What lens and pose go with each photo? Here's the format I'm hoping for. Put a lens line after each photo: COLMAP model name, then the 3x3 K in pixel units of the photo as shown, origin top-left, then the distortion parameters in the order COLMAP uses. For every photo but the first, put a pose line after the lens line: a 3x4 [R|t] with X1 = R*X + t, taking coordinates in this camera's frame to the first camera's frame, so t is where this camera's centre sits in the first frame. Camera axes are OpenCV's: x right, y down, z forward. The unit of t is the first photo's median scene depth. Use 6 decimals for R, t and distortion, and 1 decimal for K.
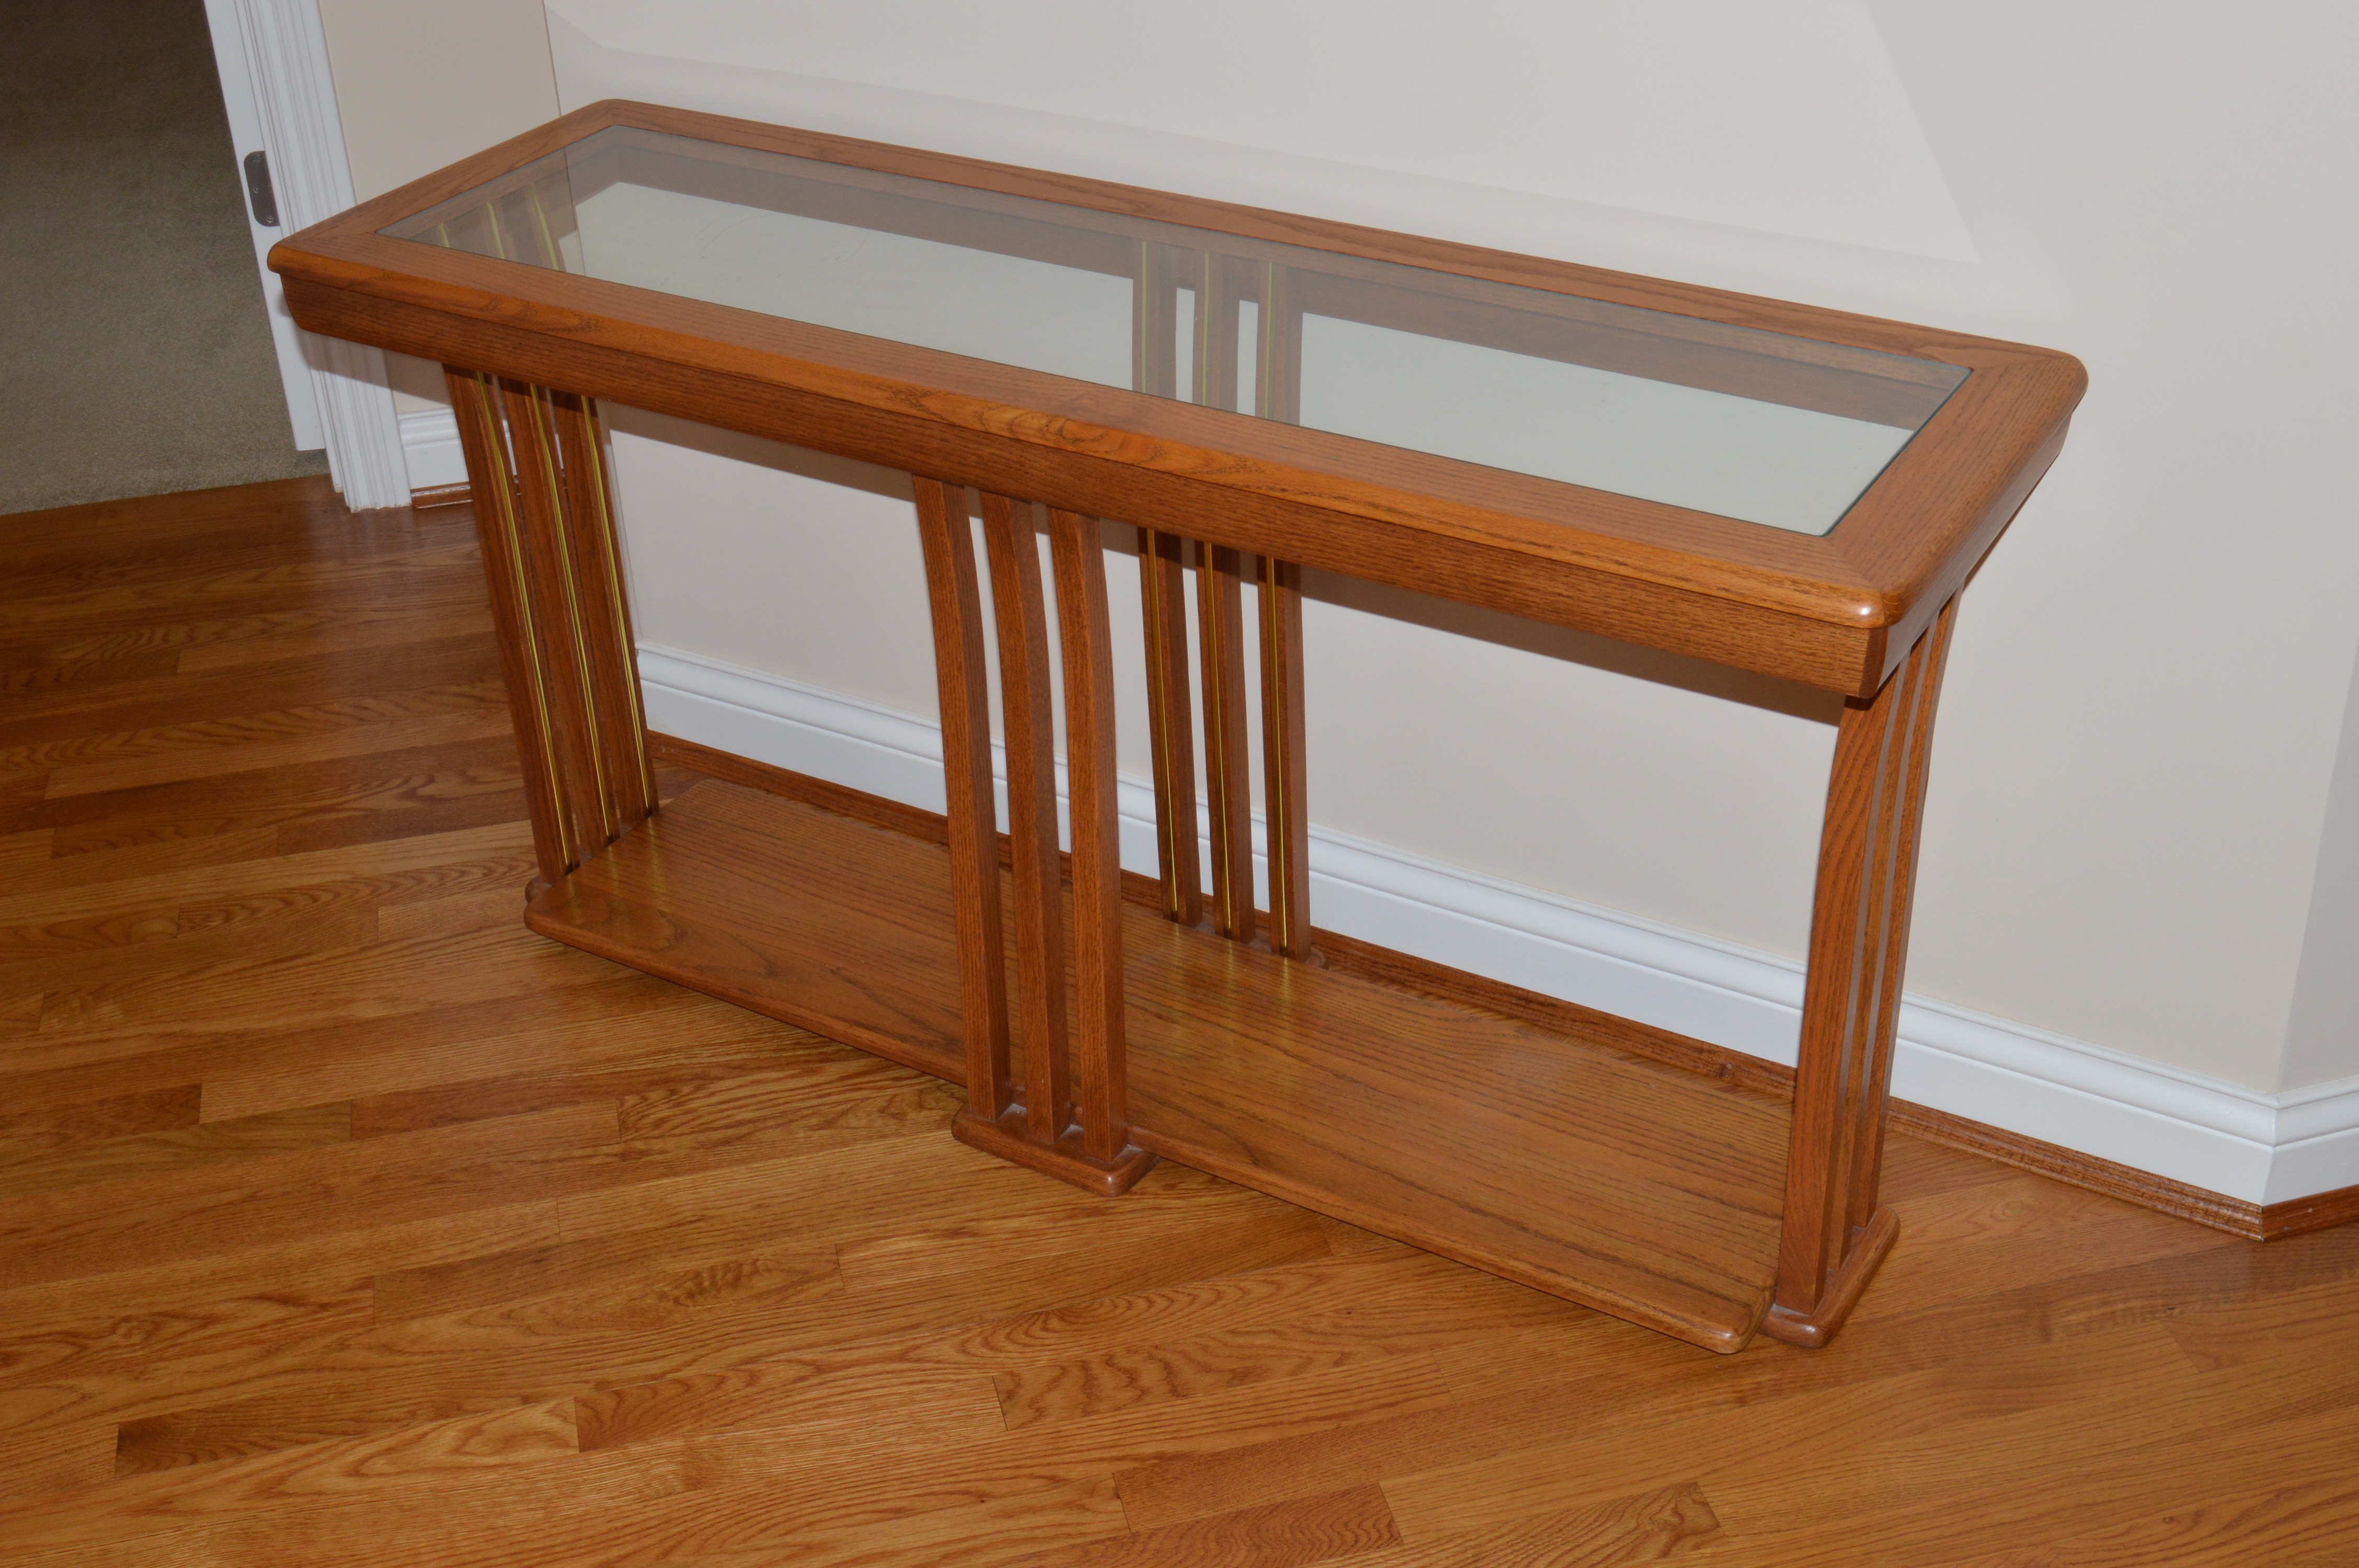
lens RADIAL K [[2899.0, 0, 1174.9], [0, 2899.0, 782.2], [0, 0, 1]] dist [-0.058991, 0.000000]
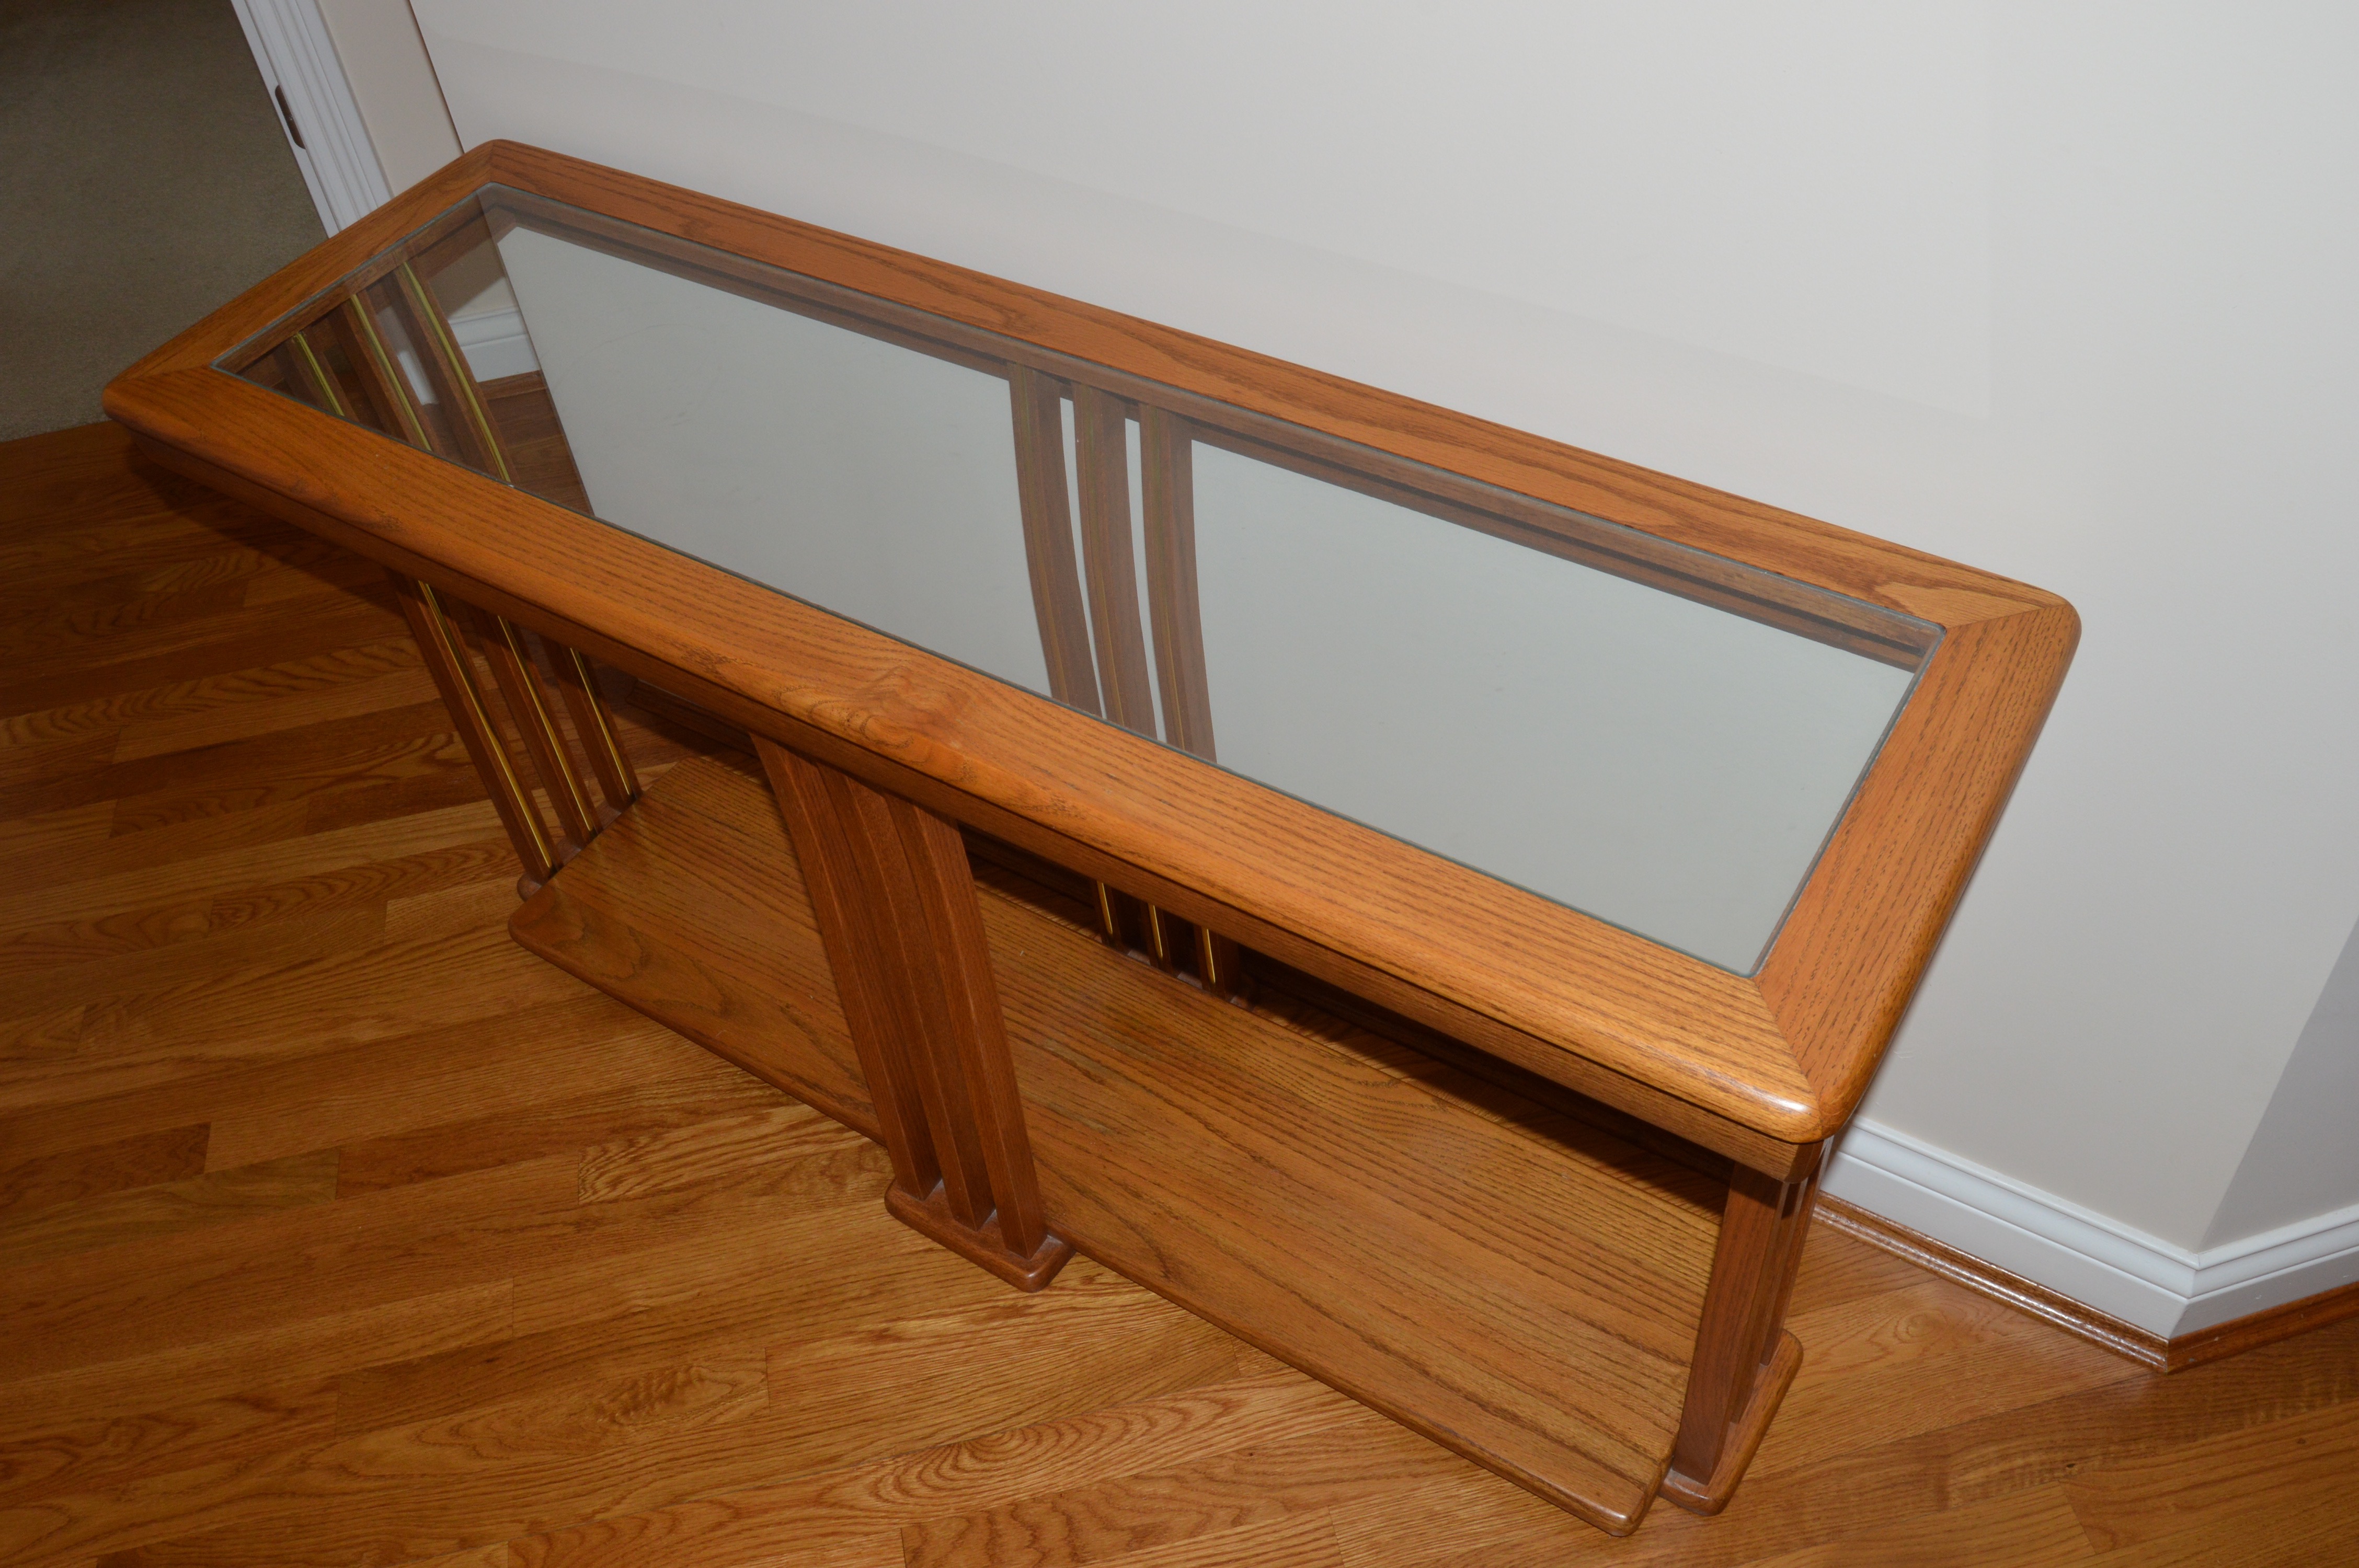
lens RADIAL K [[2054.2, 0, 1186.8], [0, 2054.2, 779.2], [0, 0, 1]] dist [-0.089460, 0.032192]
pose [[0.998534, -0.011403, -0.052915, 0.073392], [0.024190, 0.968516, 0.247772, -0.211328], [0.048424, -0.248689, 0.967372, 0.342238]]
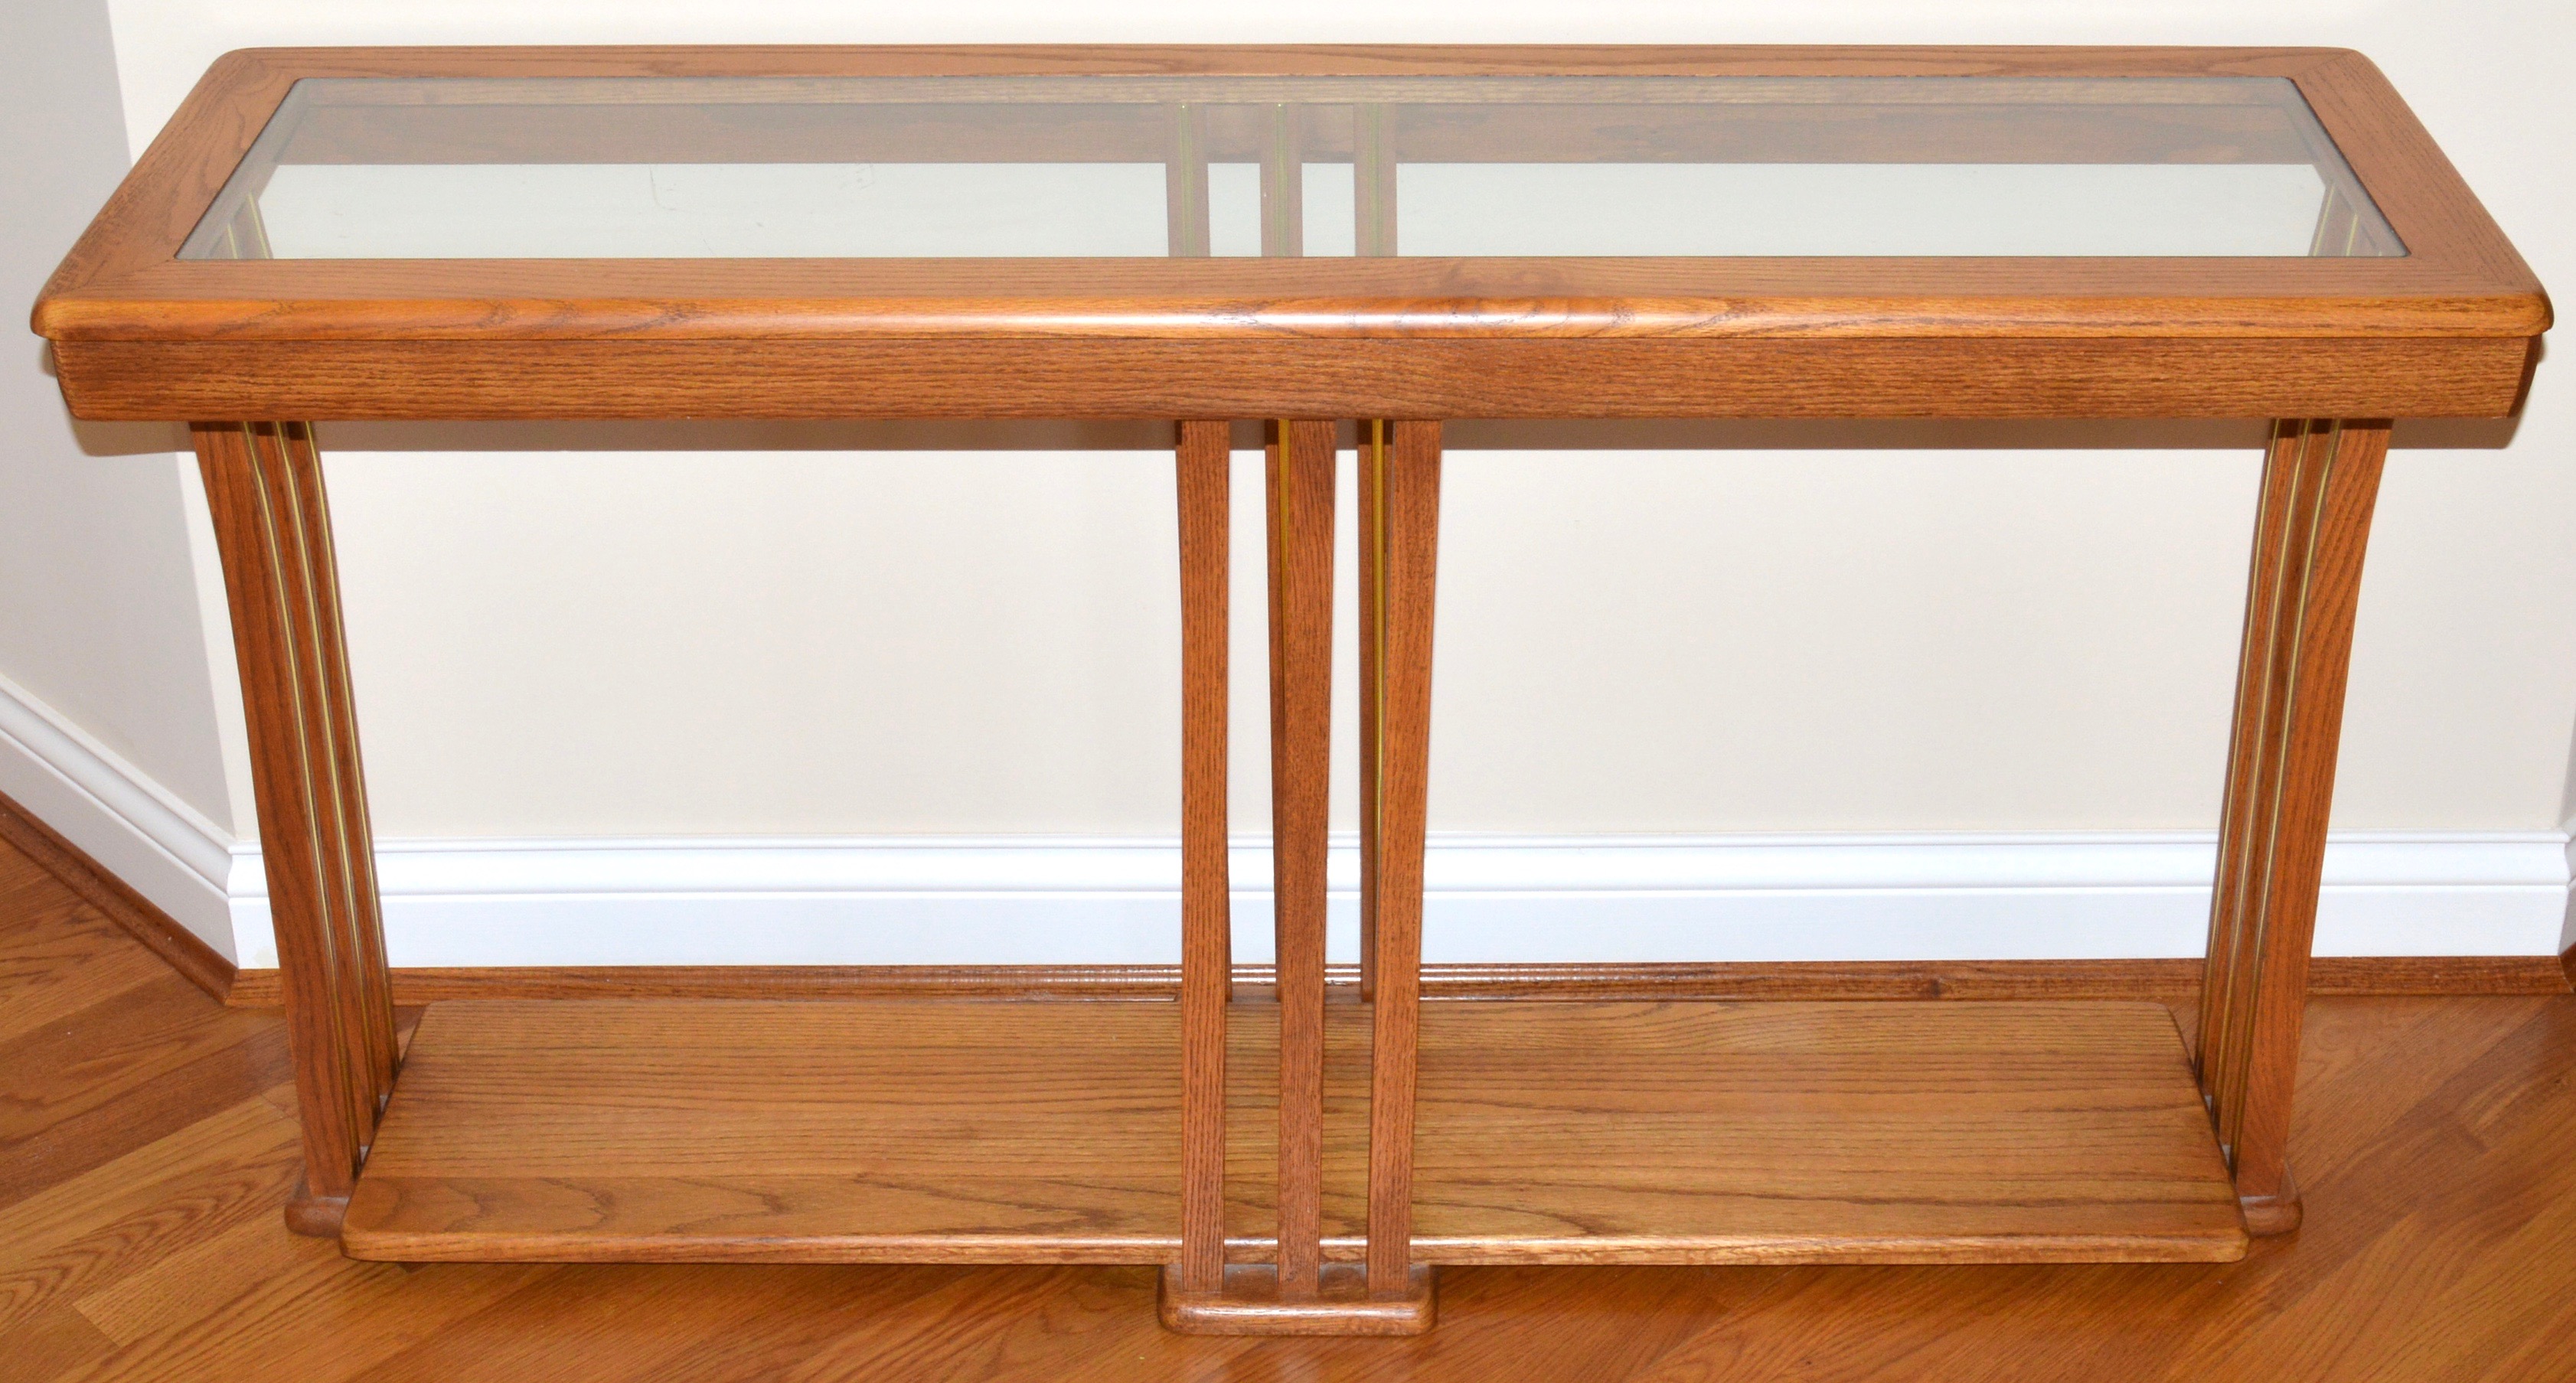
lens RADIAL K [[3944.2, 0, 1303.8], [0, 3944.2, 607.4], [0, 0, 1]] dist [-0.056360, 0.000000]
pose [[0.854817, -0.204177, 0.477074, -0.500546], [0.242502, 0.969957, -0.019393, -0.029176], [-0.458782, 0.132269, 0.878649, 0.079033]]
